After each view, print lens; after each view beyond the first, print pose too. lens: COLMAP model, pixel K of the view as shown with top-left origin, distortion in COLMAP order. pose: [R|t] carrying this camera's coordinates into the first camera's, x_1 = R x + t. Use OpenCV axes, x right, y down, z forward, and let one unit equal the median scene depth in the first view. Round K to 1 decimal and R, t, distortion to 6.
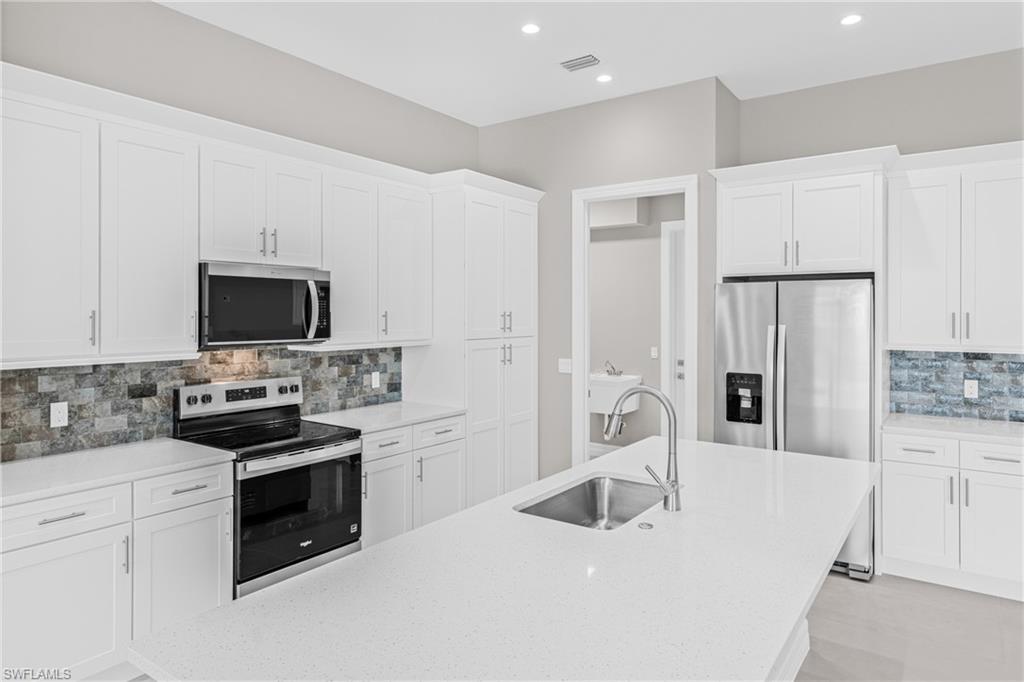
lens RADIAL K [[643.7, 0, 506.2], [0, 643.7, 315.2], [0, 0, 1]] dist [0.002634, 0.000115]
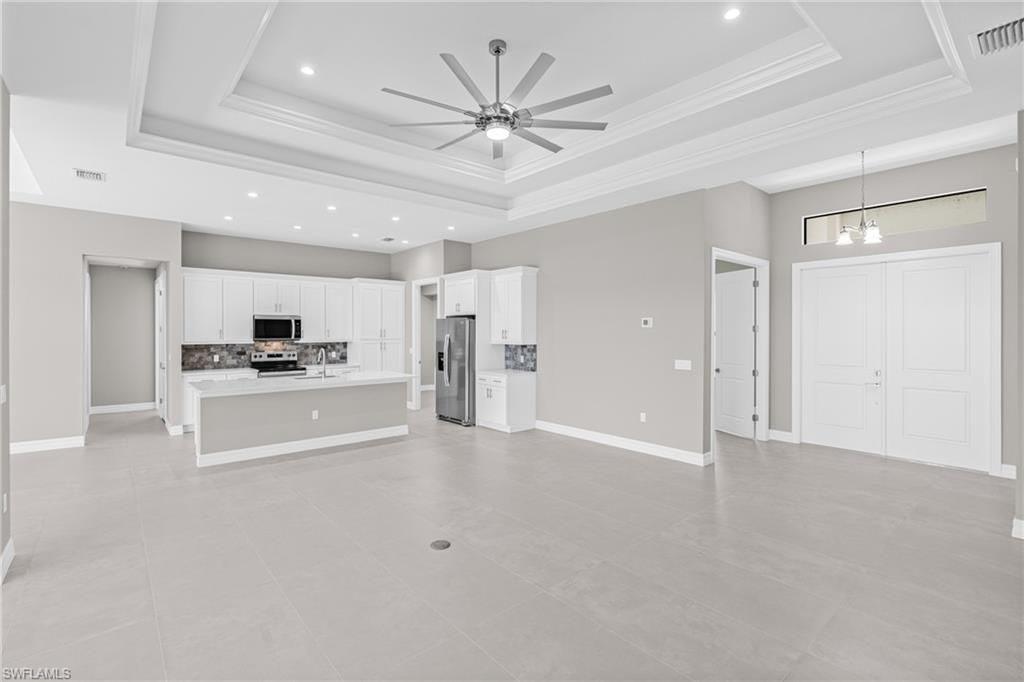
lens RADIAL K [[471.0, 0, 510.0], [0, 471.0, 333.9], [0, 0, 1]] dist [-0.000103, 0.000120]
pose [[0.970476, 0.000587, -0.241197, 1.186358], [0.000576, 0.999989, 0.004753, 0.004447], [0.241197, -0.004752, 0.970464, -0.897644]]
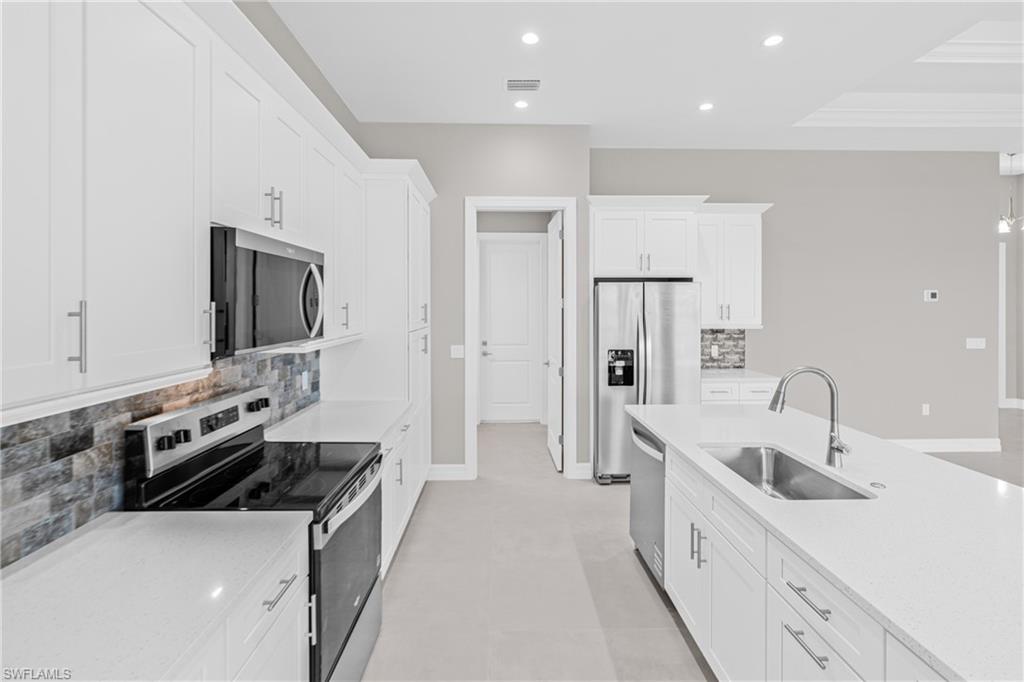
lens RADIAL K [[468.9, 0, 511.1], [0, 468.9, 307.1], [0, 0, 1]] dist [-0.000488, -0.000086]
pose [[0.801805, -0.003383, 0.597577, -0.424485], [0.001555, 0.999992, 0.003575, -0.002348], [-0.597584, -0.001937, 0.801804, 0.371170]]
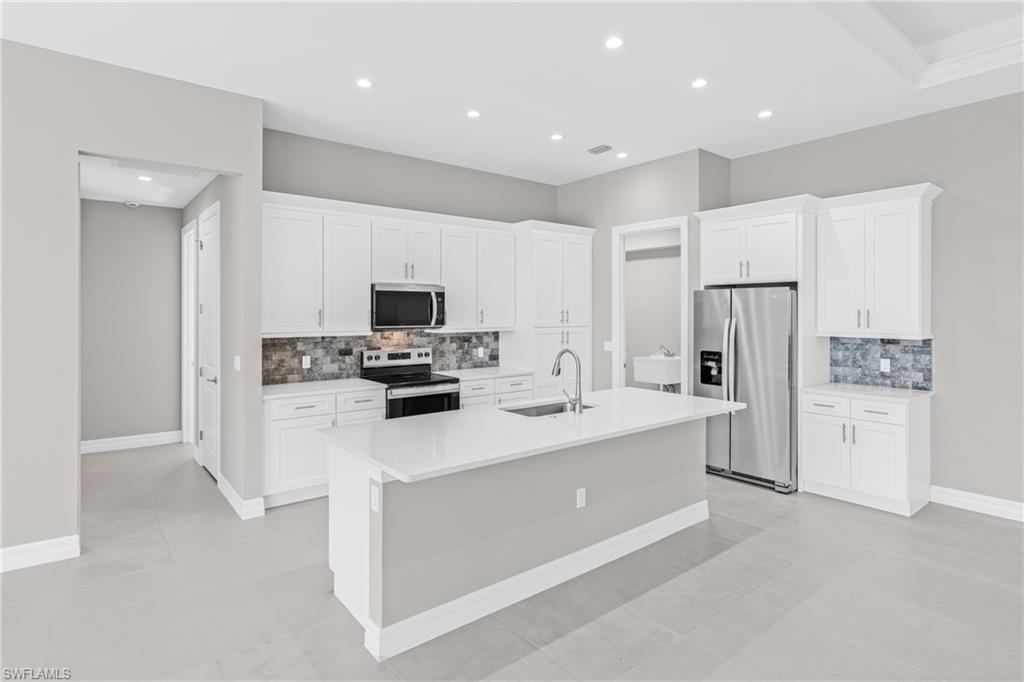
lens RADIAL K [[541.8, 0, 513.7], [0, 541.8, 312.2], [0, 0, 1]] dist [-0.004005, -0.000783]
pose [[0.963565, -0.000924, -0.267472, 0.281105], [0.000388, 0.999998, -0.002056, 0.003689], [0.267474, 0.001877, 0.963563, -0.332879]]
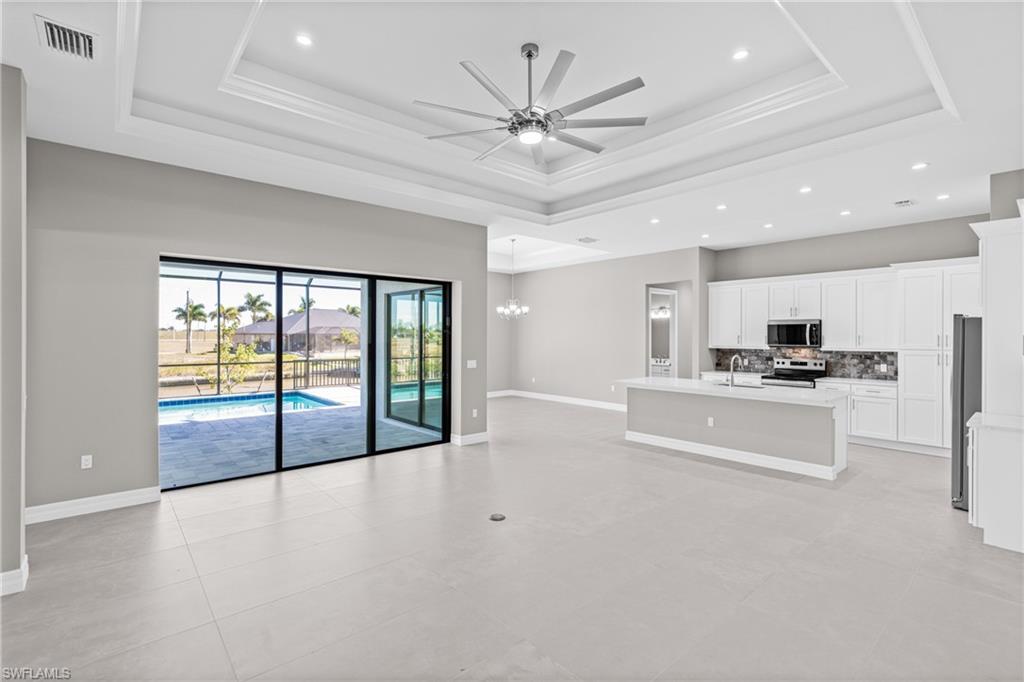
lens RADIAL K [[462.5, 0, 516.5], [0, 462.5, 337.2], [0, 0, 1]] dist [0.001552, 0.000146]
pose [[-0.225706, -0.002354, -0.974193, 1.794816], [-0.006276, 0.999980, -0.000962, 0.012127], [0.974175, 0.005896, -0.225716, 0.213692]]
